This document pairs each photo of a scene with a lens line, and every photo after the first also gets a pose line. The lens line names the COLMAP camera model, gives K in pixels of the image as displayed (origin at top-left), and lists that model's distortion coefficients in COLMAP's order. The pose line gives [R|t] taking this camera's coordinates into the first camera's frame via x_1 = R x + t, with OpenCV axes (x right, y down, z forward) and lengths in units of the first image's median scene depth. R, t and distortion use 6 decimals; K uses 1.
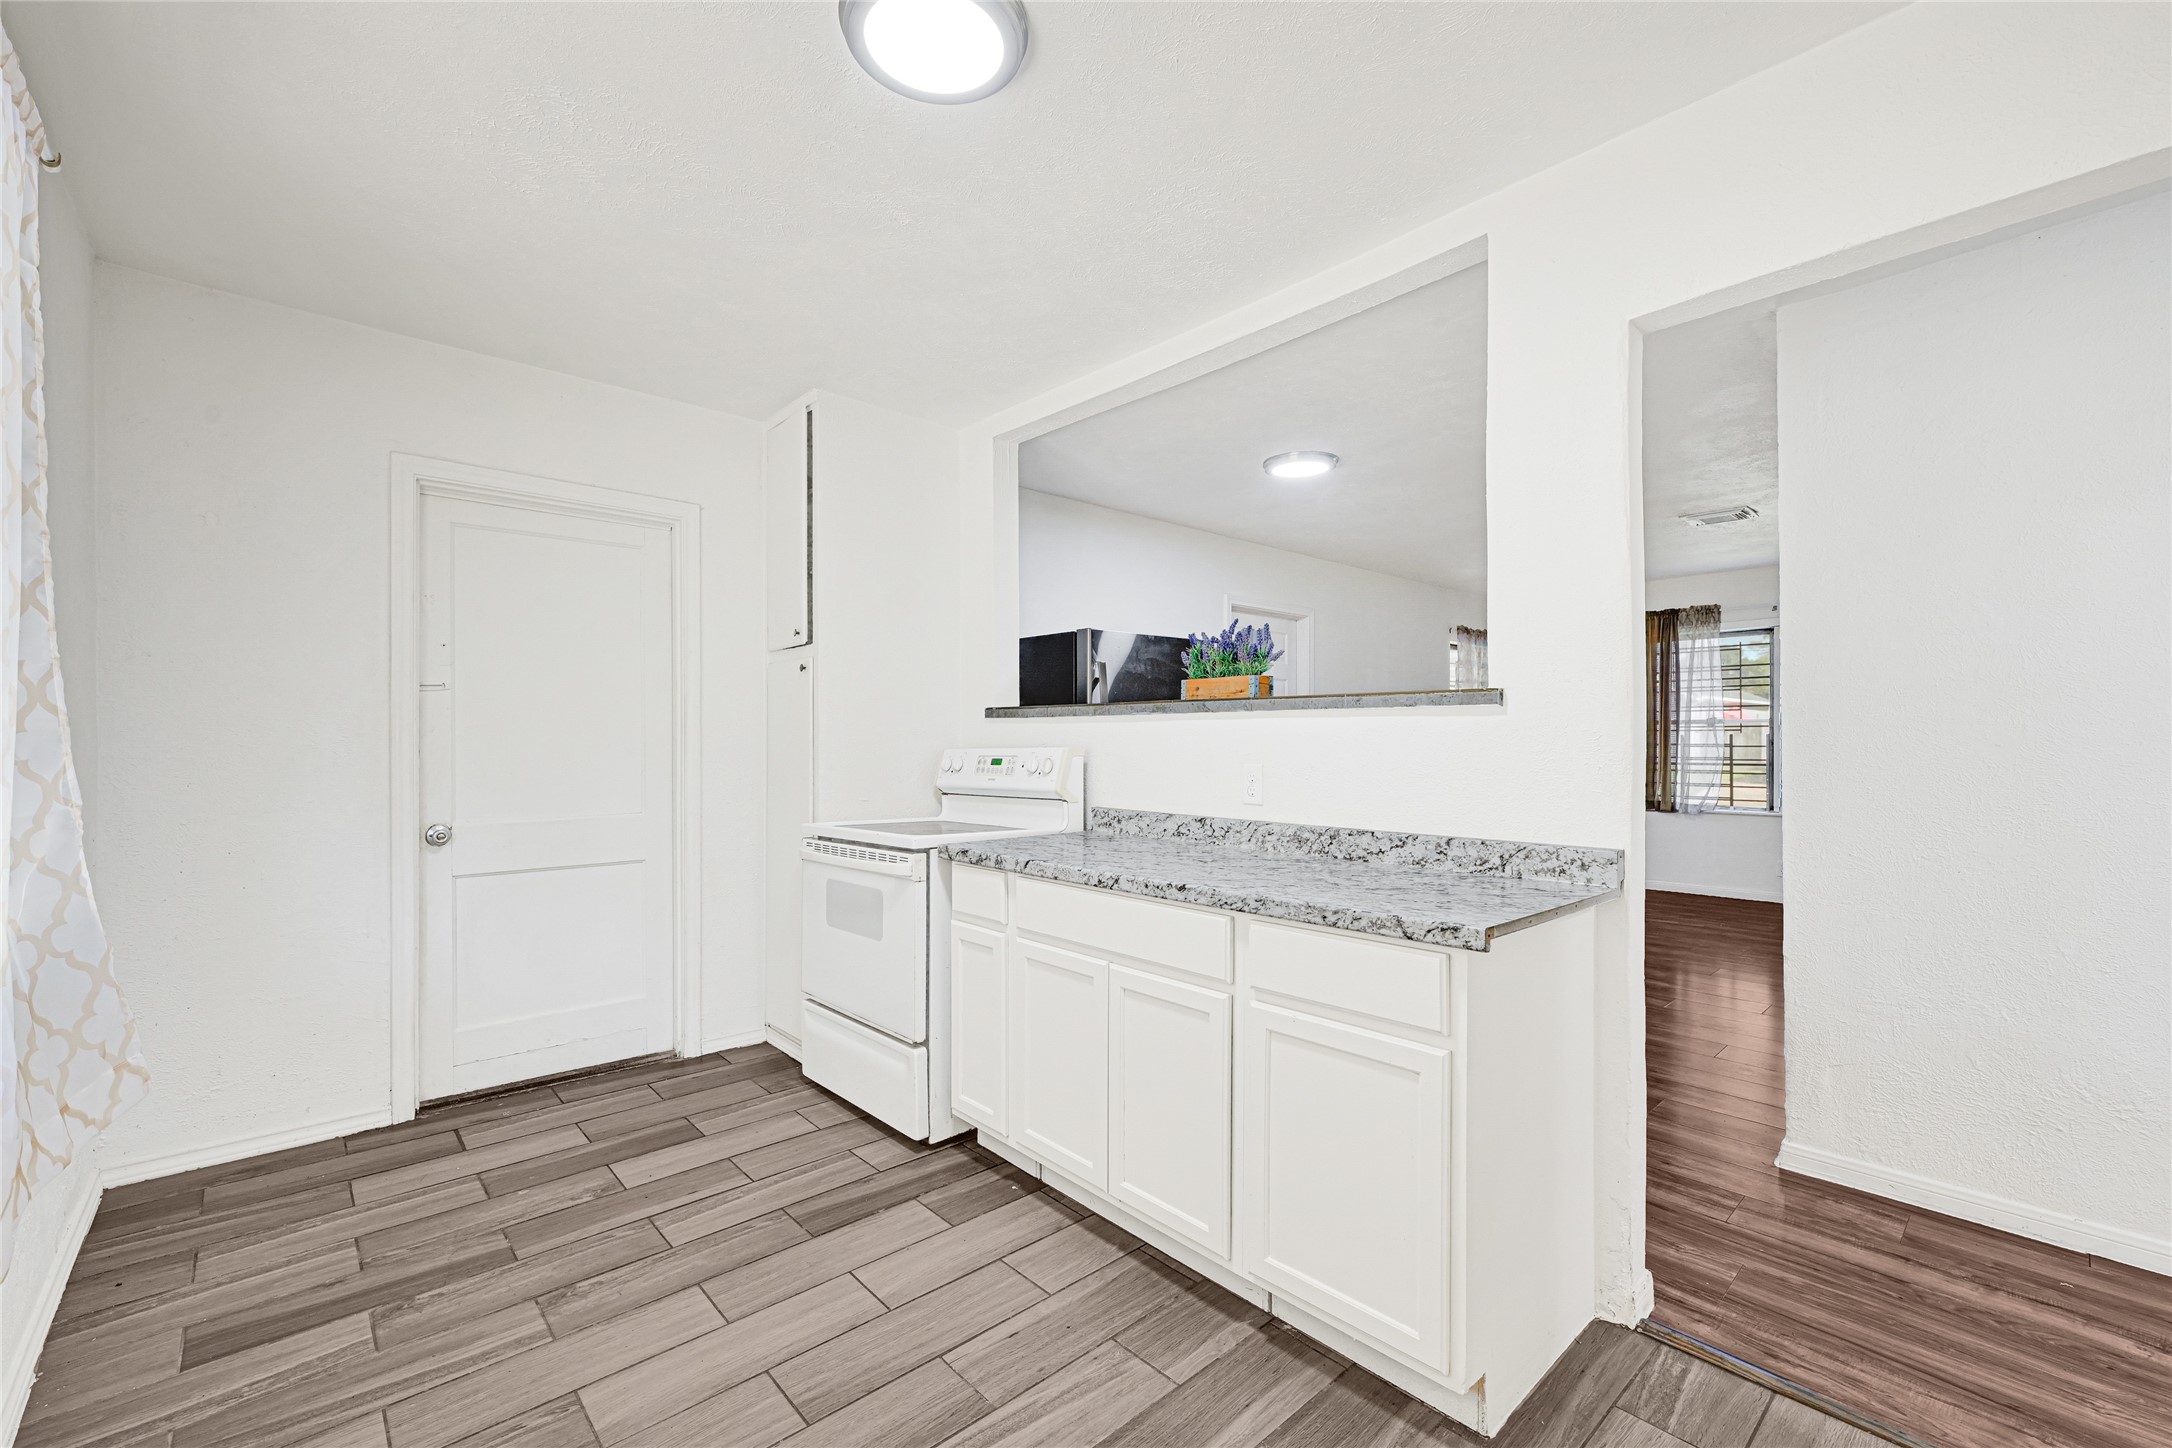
lens RADIAL K [[904.4, 0, 1086.0], [0, 904.4, 724.0], [0, 0, 1]] dist [-0.001078, 0.000308]
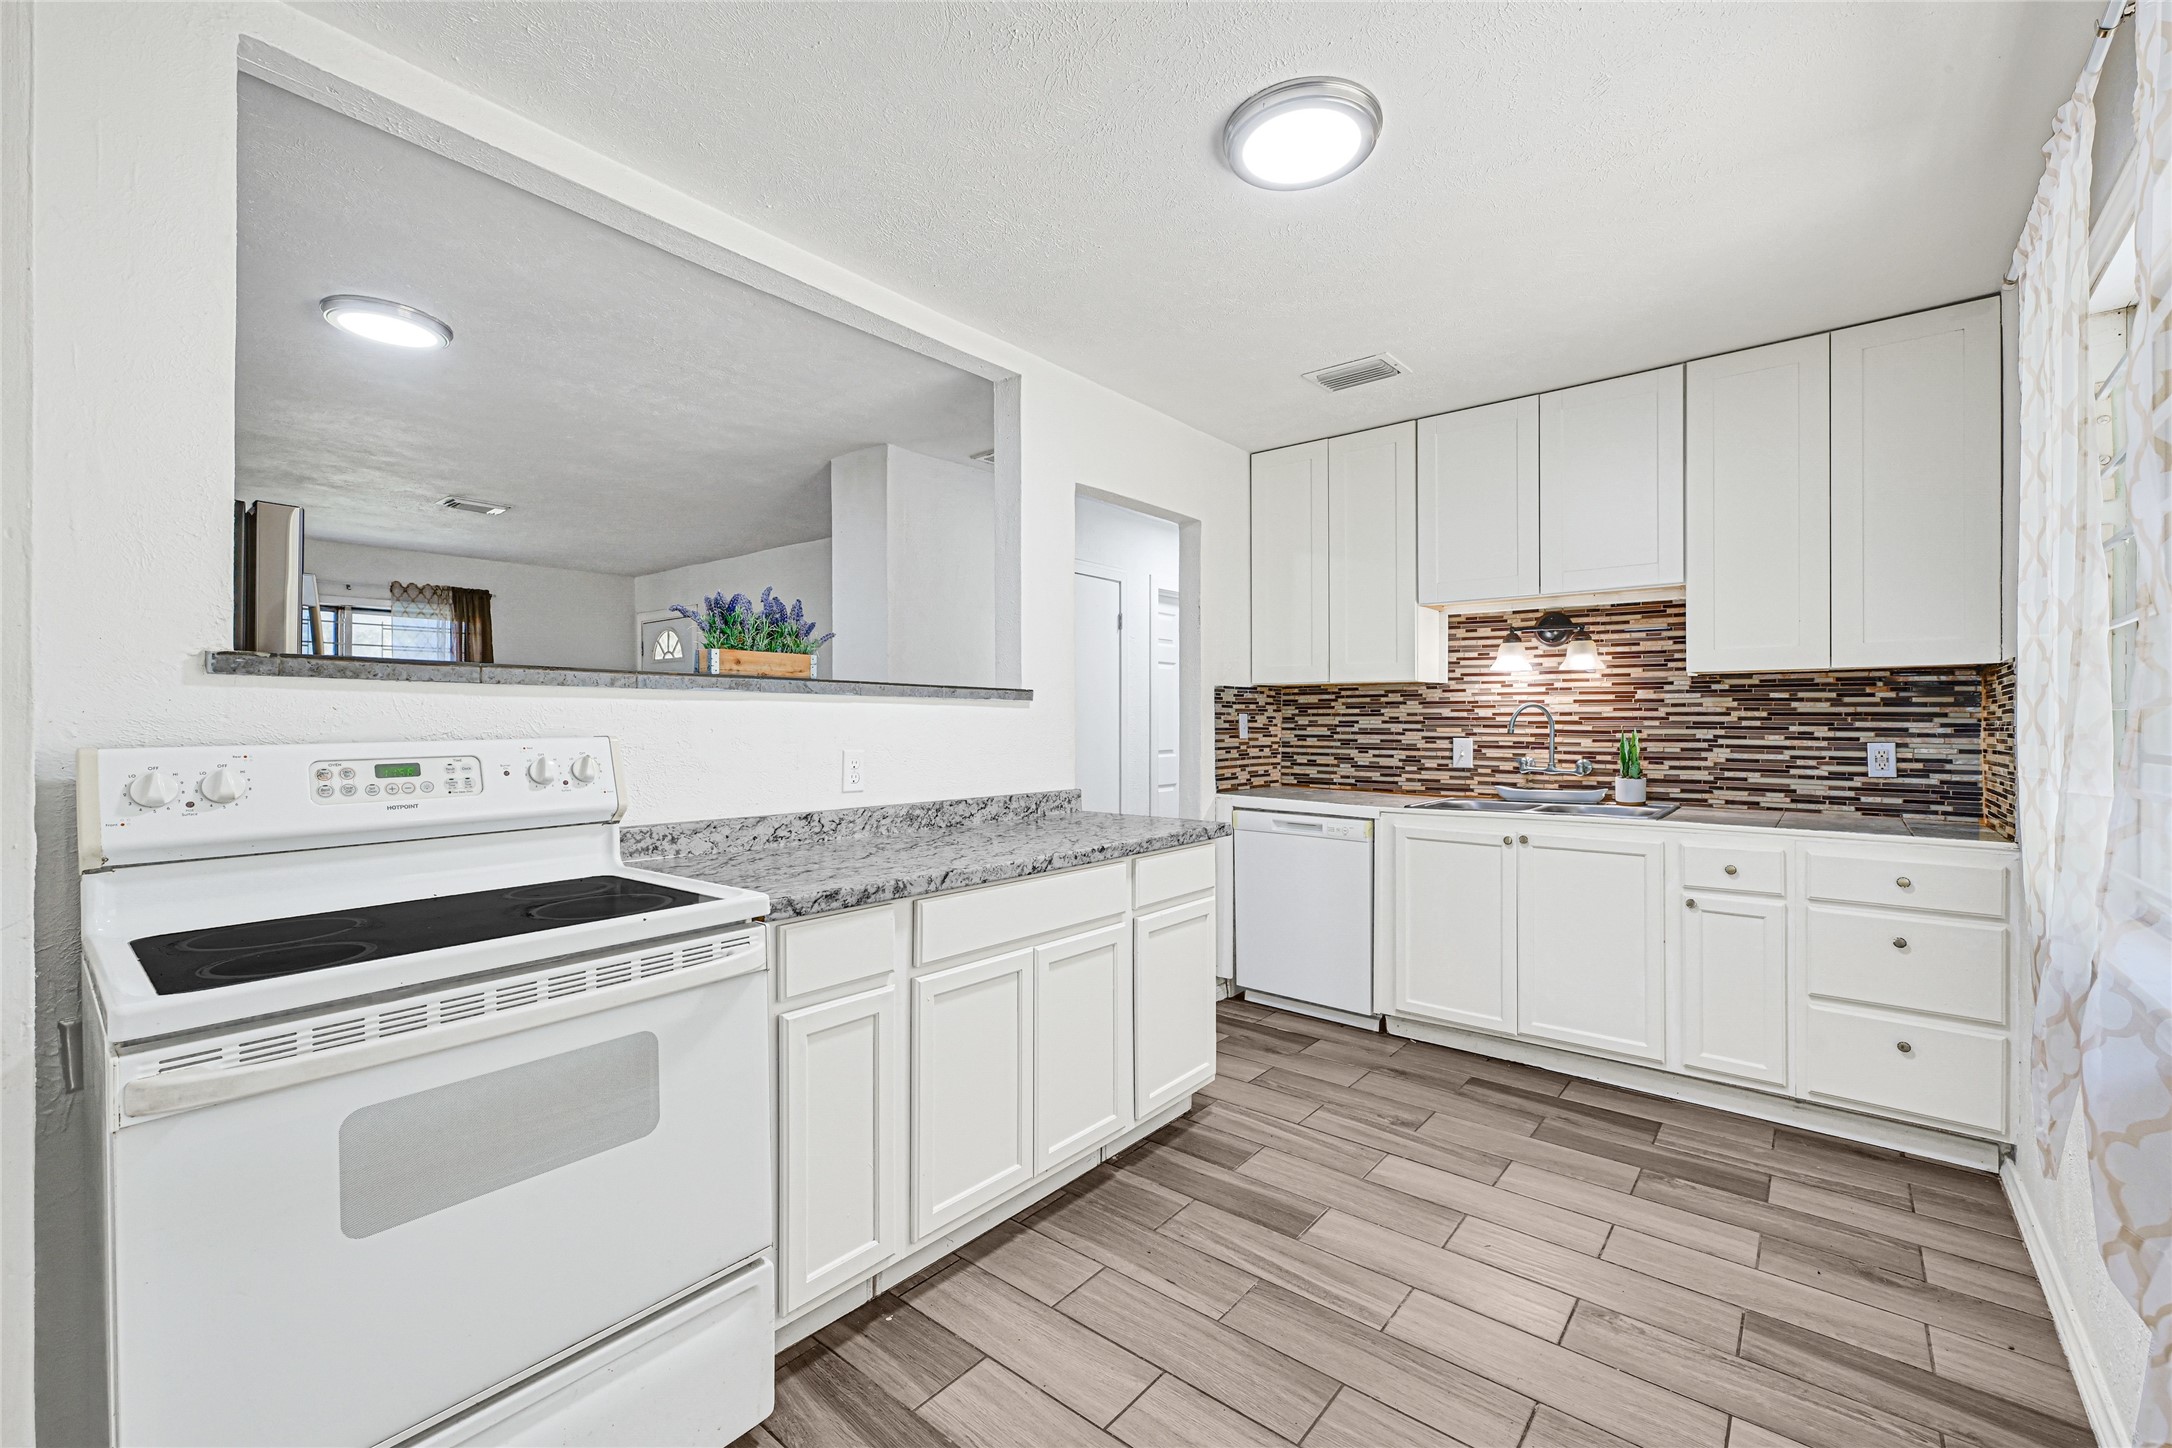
lens RADIAL K [[902.2, 0, 1081.9], [0, 902.2, 708.7], [0, 0, 1]] dist [0.001665, 0.000164]
pose [[-0.147004, 0.015370, 0.989016, -0.781846], [-0.019711, 0.999635, -0.018464, 0.013326], [-0.988939, -0.022209, -0.146648, 0.880260]]
